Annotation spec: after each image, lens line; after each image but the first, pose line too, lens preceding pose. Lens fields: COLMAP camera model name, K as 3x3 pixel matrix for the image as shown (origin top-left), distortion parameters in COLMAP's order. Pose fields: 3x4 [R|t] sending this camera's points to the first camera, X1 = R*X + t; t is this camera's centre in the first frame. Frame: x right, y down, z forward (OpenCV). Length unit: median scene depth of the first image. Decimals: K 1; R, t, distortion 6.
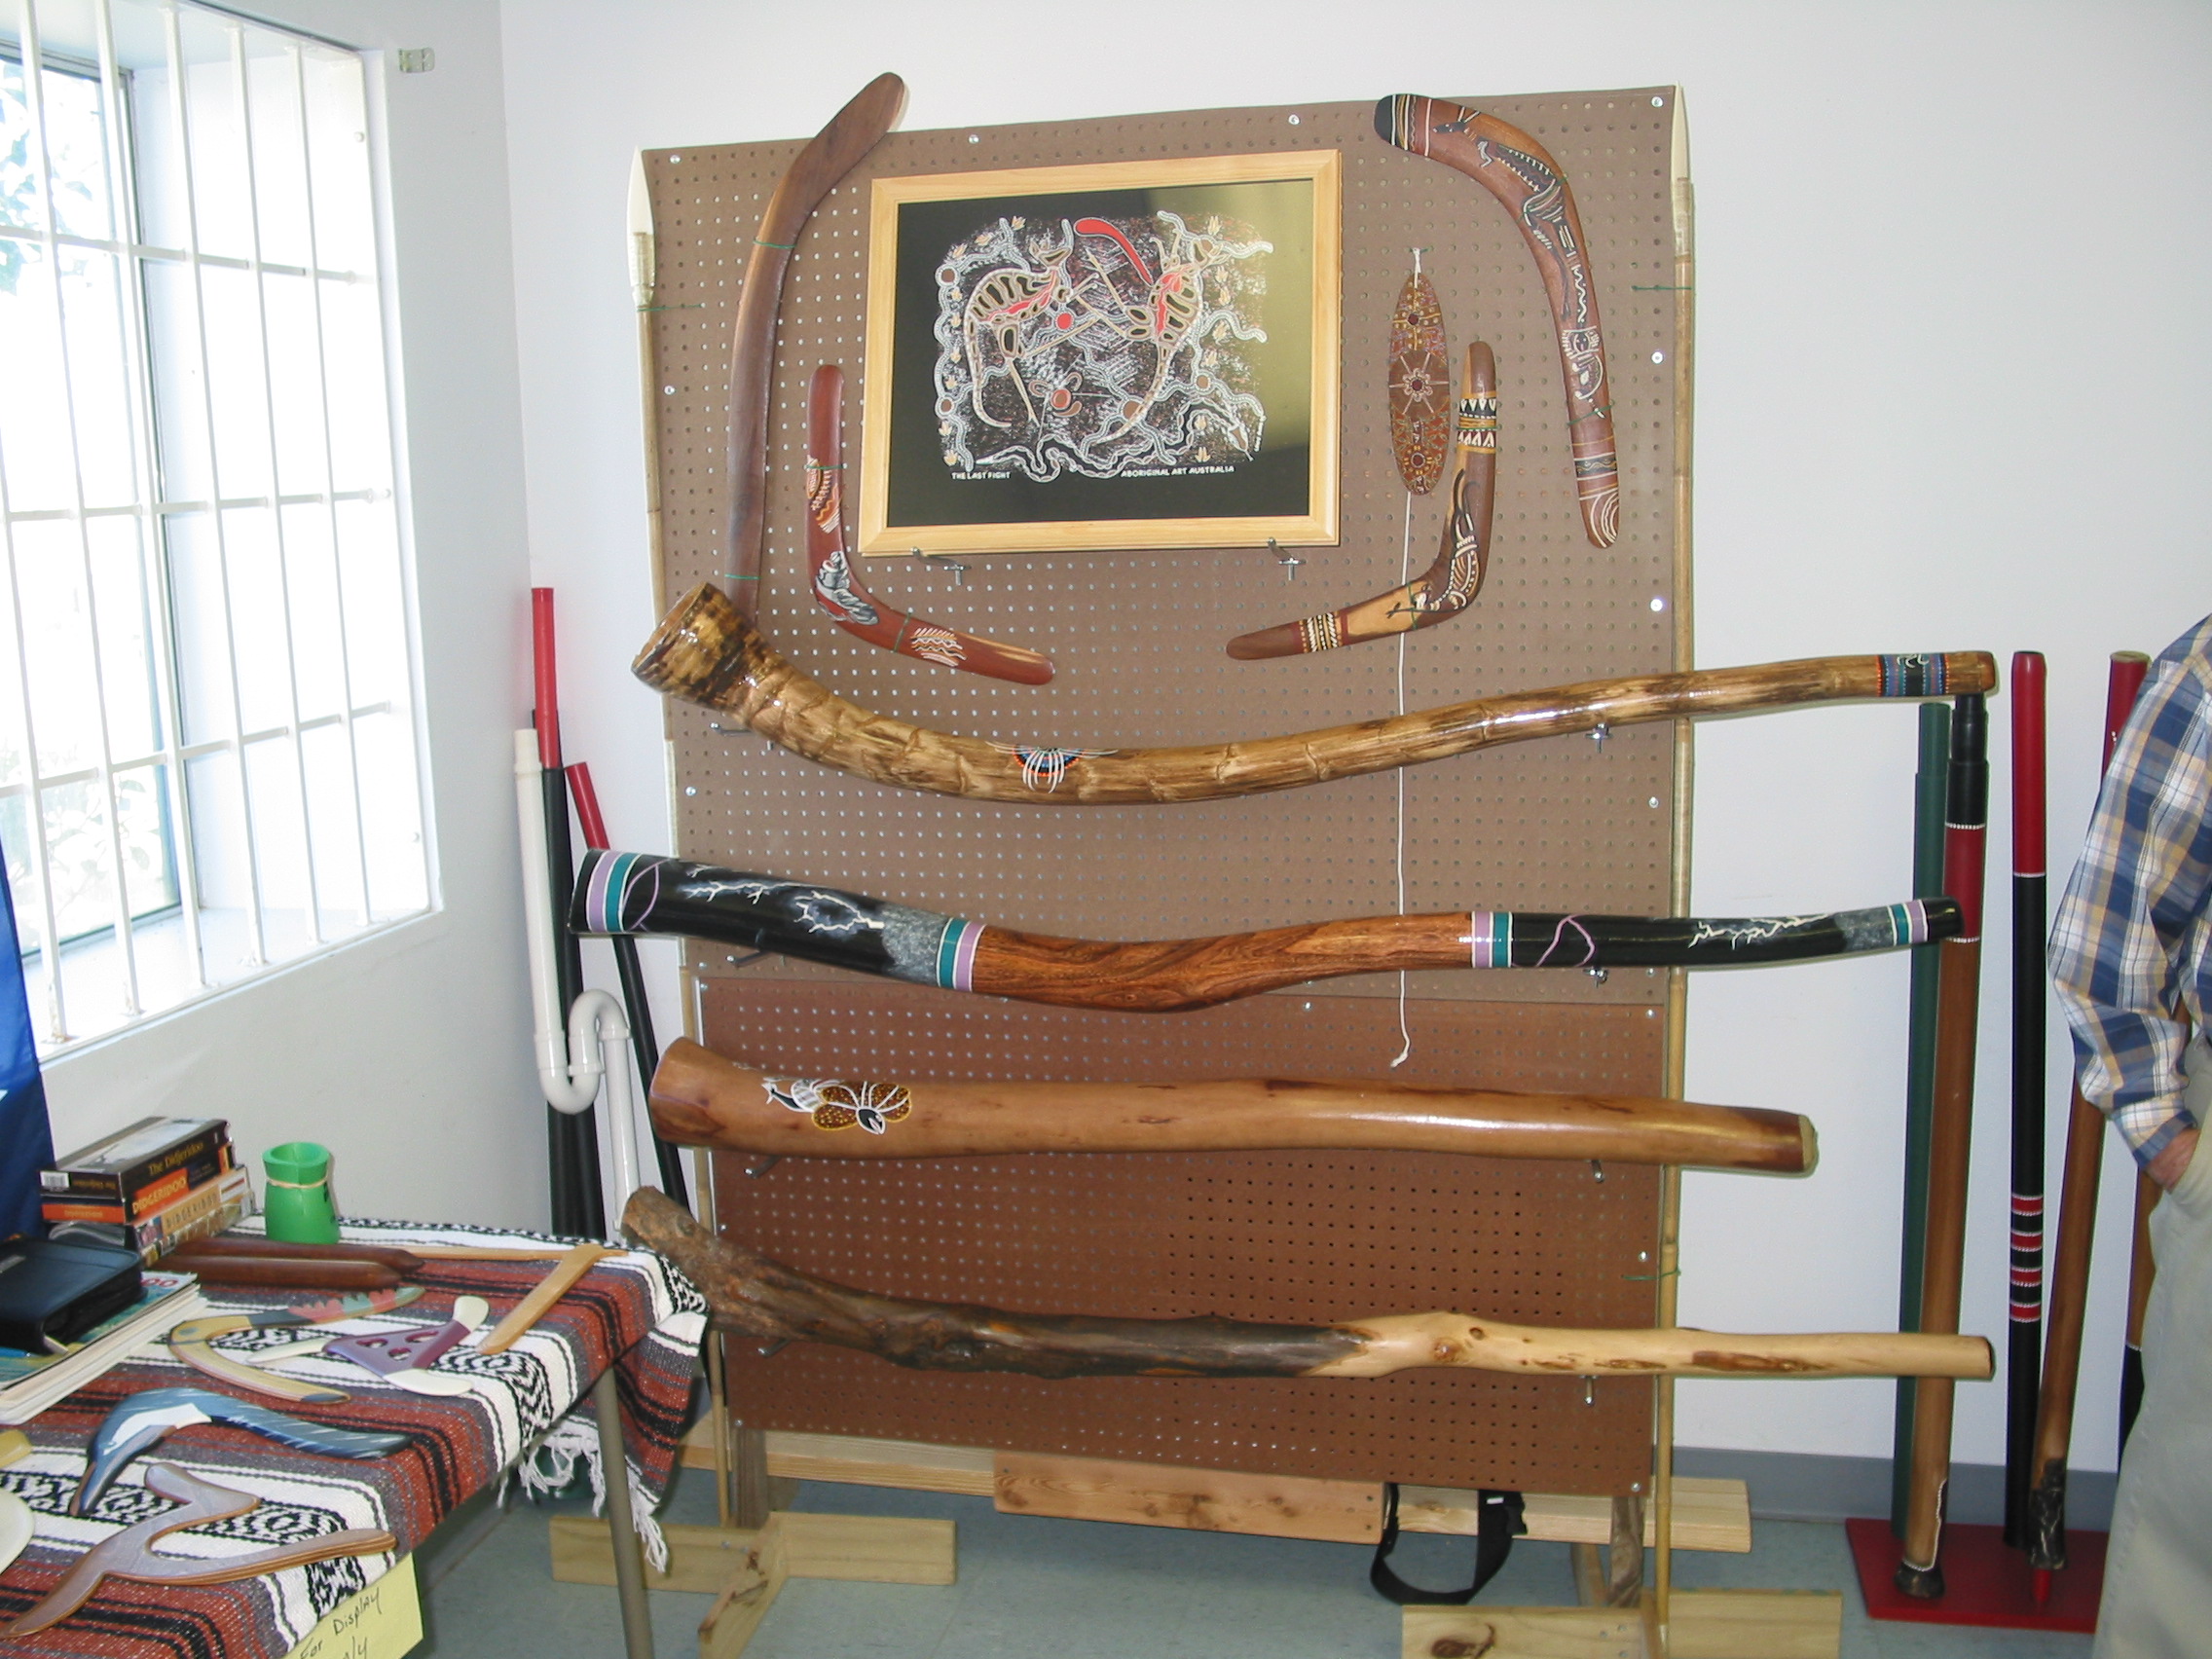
lens RADIAL K [[2203.0, 0, 1111.7], [0, 2203.0, 887.0], [0, 0, 1]] dist [-0.176884, 0.182336]
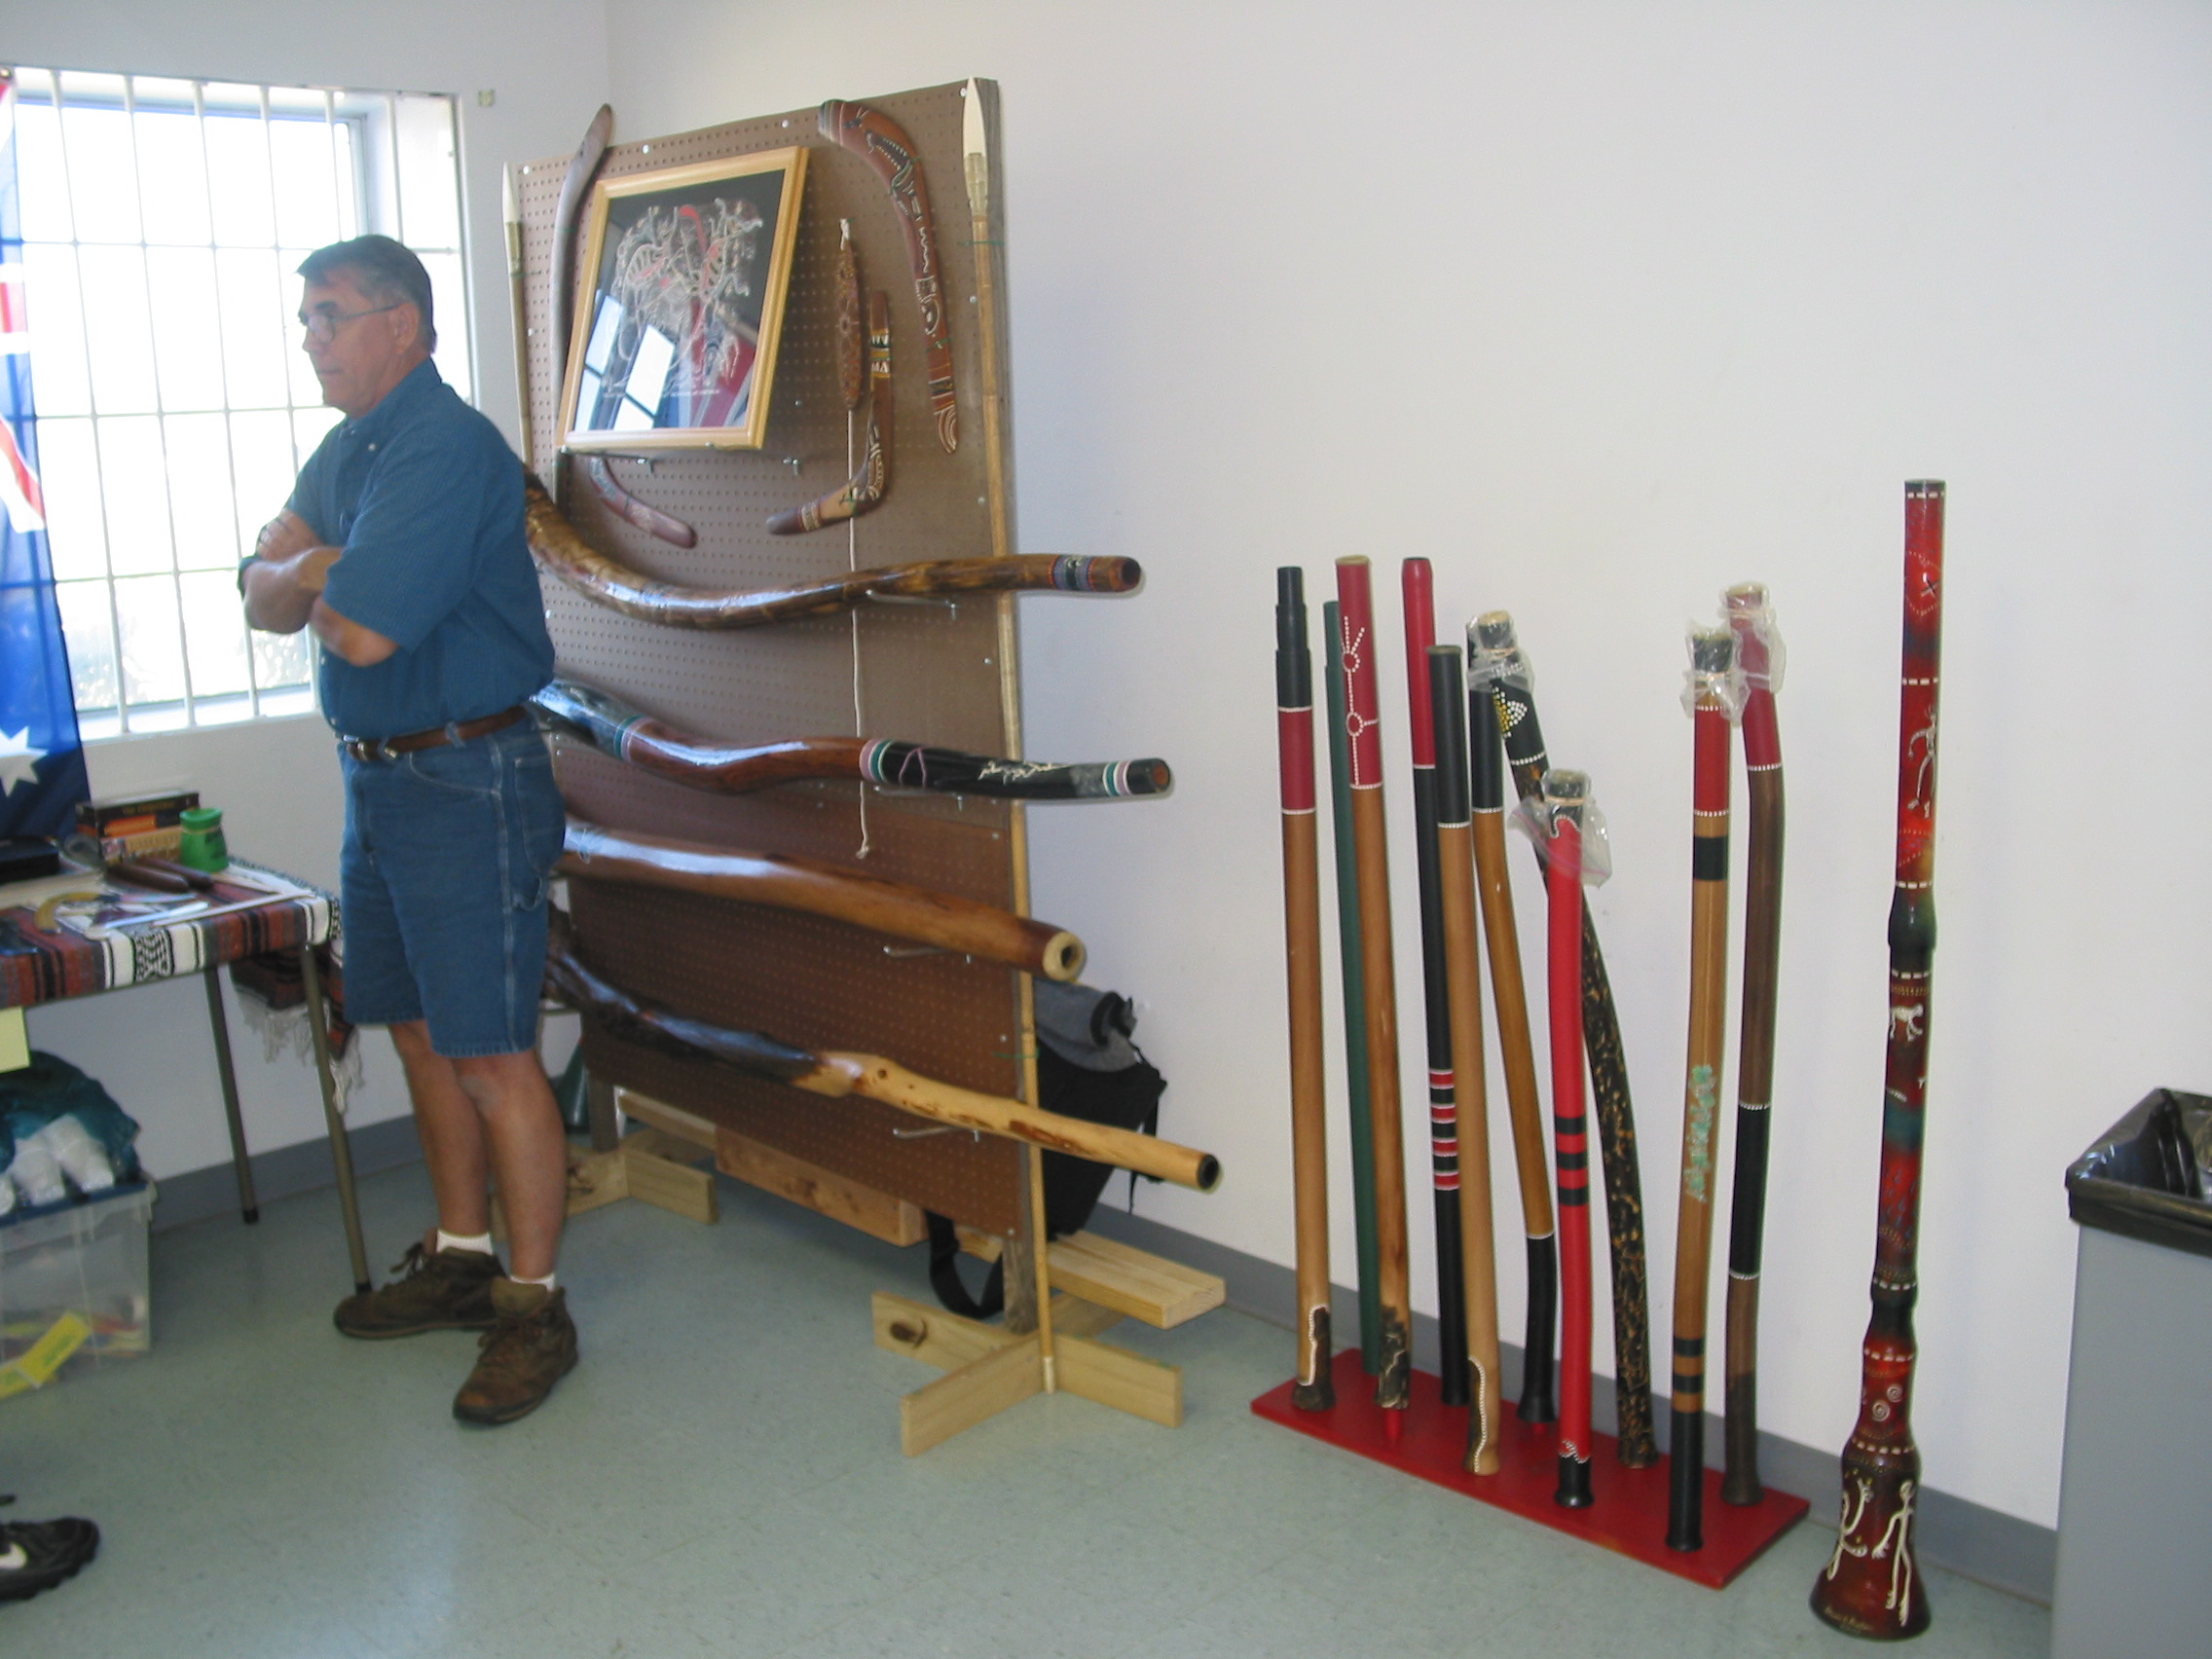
lens RADIAL K [[2203.0, 0, 1111.7], [0, 2203.0, 887.0], [0, 0, 1]] dist [-0.176884, 0.182336]
pose [[0.847687, 0.128558, -0.514685, 0.984853], [-0.104599, 0.991651, 0.075420, -0.013935], [0.520083, -0.010097, 0.854056, -0.023186]]
